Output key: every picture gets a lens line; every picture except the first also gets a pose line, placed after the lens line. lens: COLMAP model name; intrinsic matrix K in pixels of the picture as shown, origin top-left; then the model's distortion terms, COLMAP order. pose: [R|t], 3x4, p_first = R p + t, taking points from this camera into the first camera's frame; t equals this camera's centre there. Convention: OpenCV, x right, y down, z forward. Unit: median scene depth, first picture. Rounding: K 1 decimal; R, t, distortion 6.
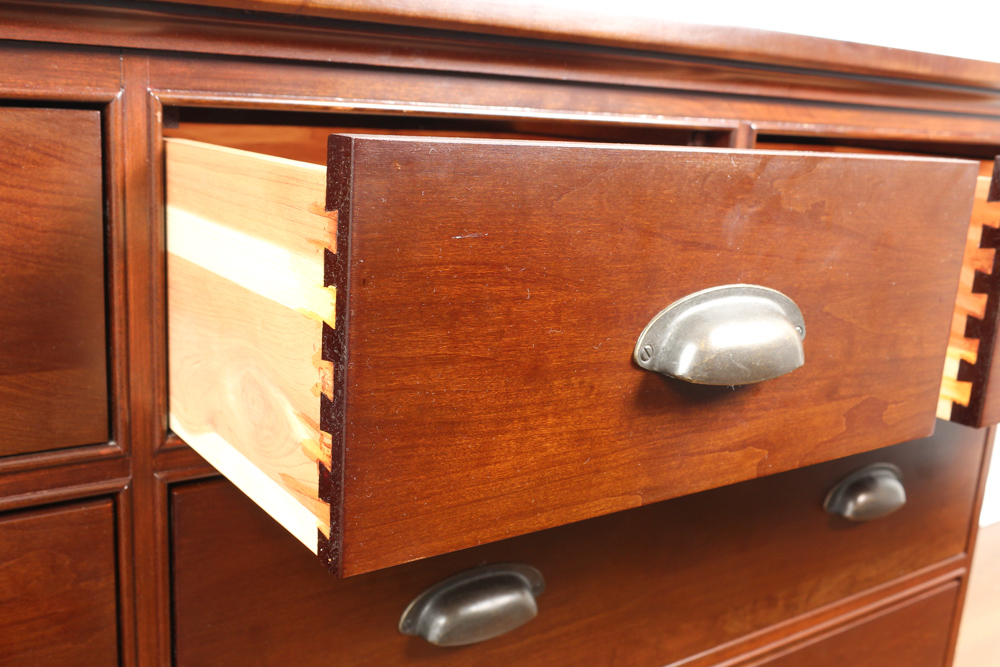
lens RADIAL K [[1034.4, 0, 500.4], [0, 1034.4, 334.0], [0, 0, 1]] dist [-0.029685, 0.000000]
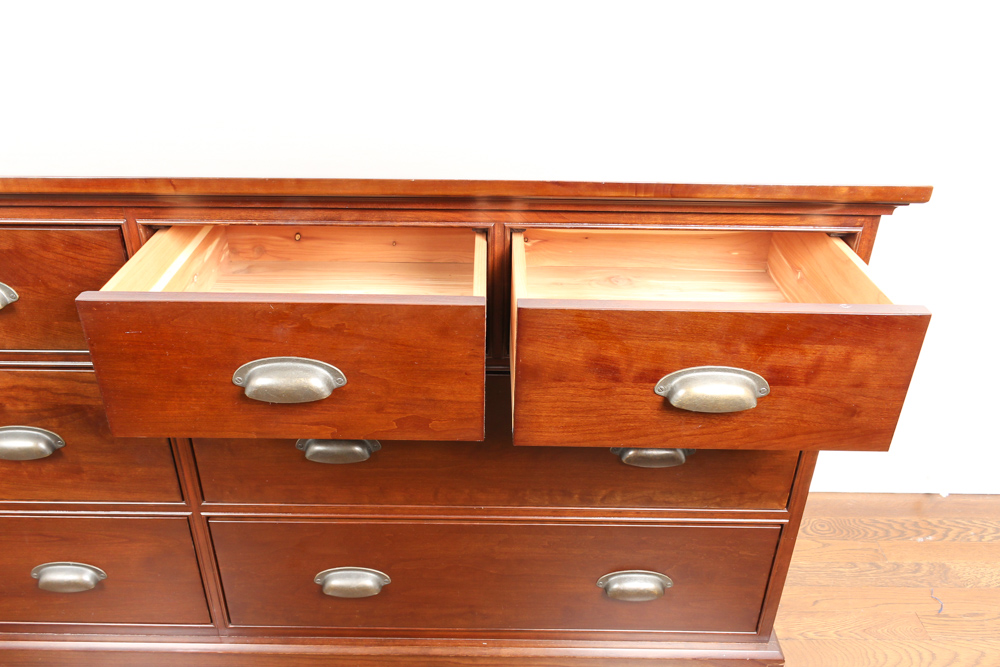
lens RADIAL K [[833.8, 0, 498.5], [0, 833.8, 336.0], [0, 0, 1]] dist [0.013518, 0.003547]
pose [[0.804725, 0.235190, -0.545072, 1.574553], [-0.087902, 0.955260, 0.282403, -0.642820], [0.587104, -0.179344, 0.789395, -0.116632]]
